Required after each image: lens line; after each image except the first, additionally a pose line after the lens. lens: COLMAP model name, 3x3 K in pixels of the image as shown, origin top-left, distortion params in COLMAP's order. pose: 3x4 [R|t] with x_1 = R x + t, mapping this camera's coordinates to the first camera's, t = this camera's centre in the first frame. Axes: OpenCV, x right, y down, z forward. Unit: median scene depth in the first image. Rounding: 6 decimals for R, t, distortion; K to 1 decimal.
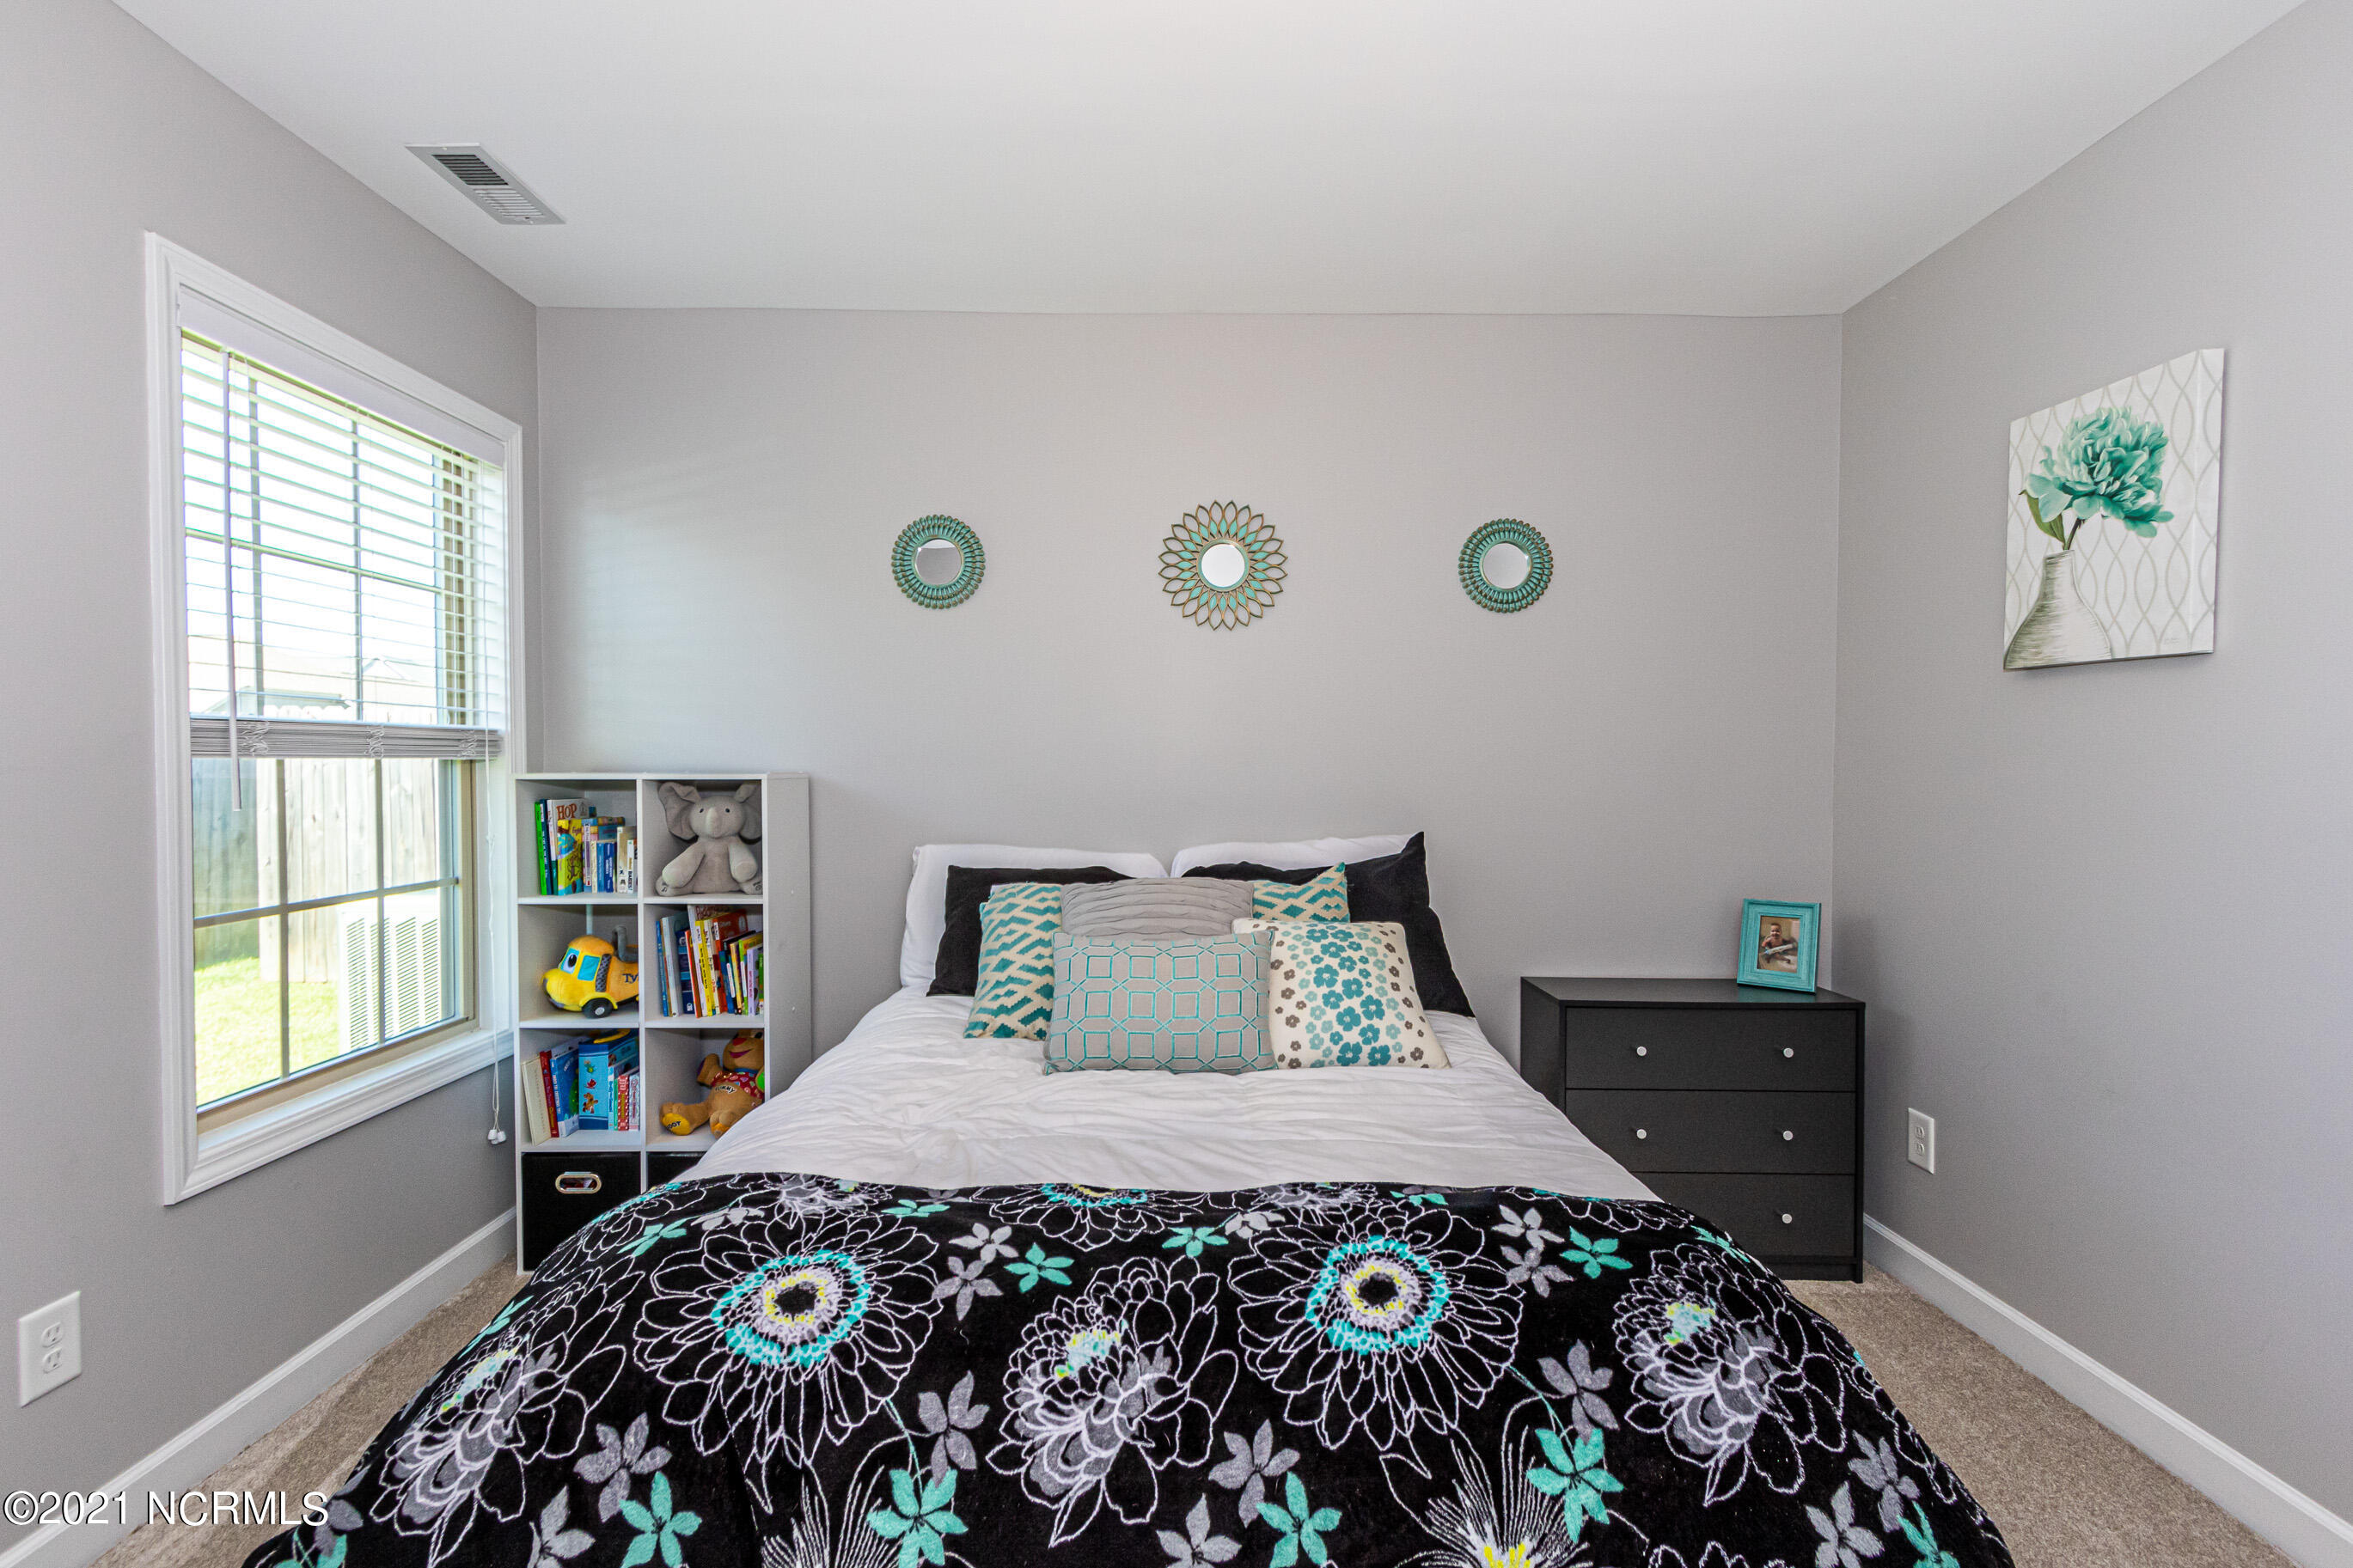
lens RADIAL K [[1108.0, 0, 1176.5], [0, 1108.0, 784.0], [0, 0, 1]] dist [0.004289, -0.000453]
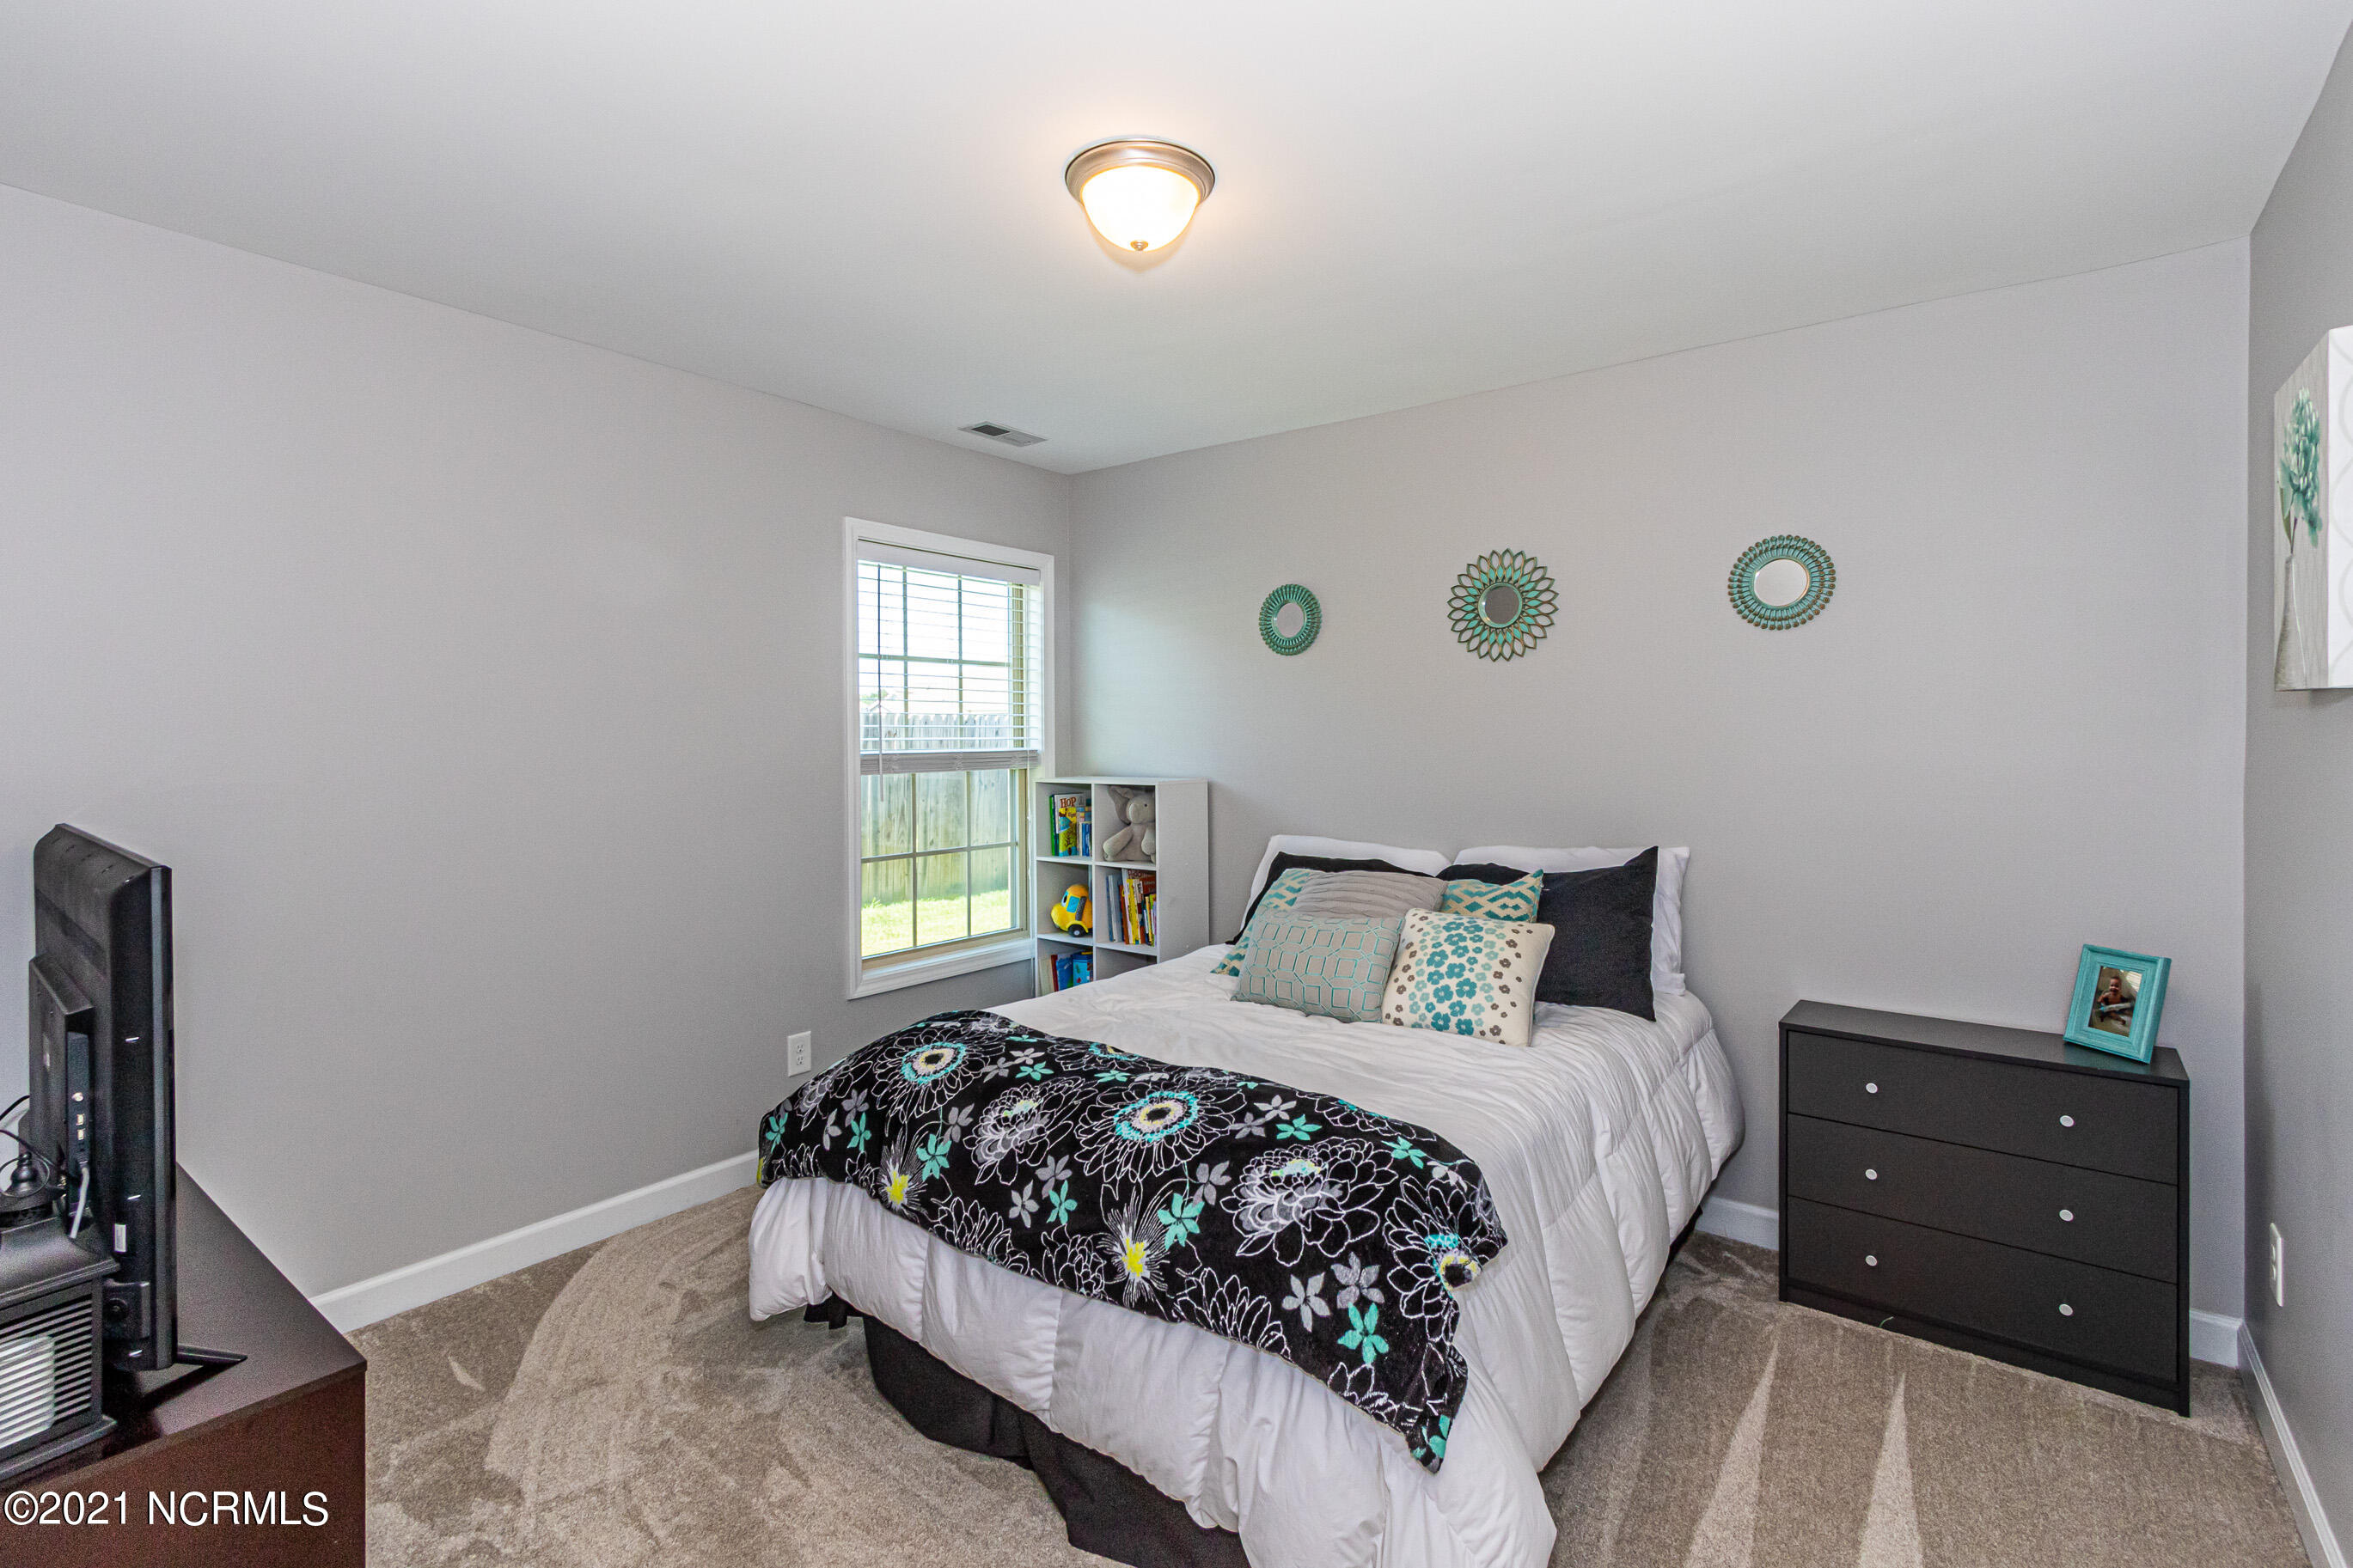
lens RADIAL K [[1090.1, 0, 1089.0], [0, 1090.1, 741.7], [0, 0, 1]] dist [0.002488, 0.000136]
pose [[0.763446, -0.007021, -0.645833, 0.650723], [-0.001742, 0.999915, -0.012929, -0.057726], [0.645869, 0.010995, 0.763369, -0.207935]]
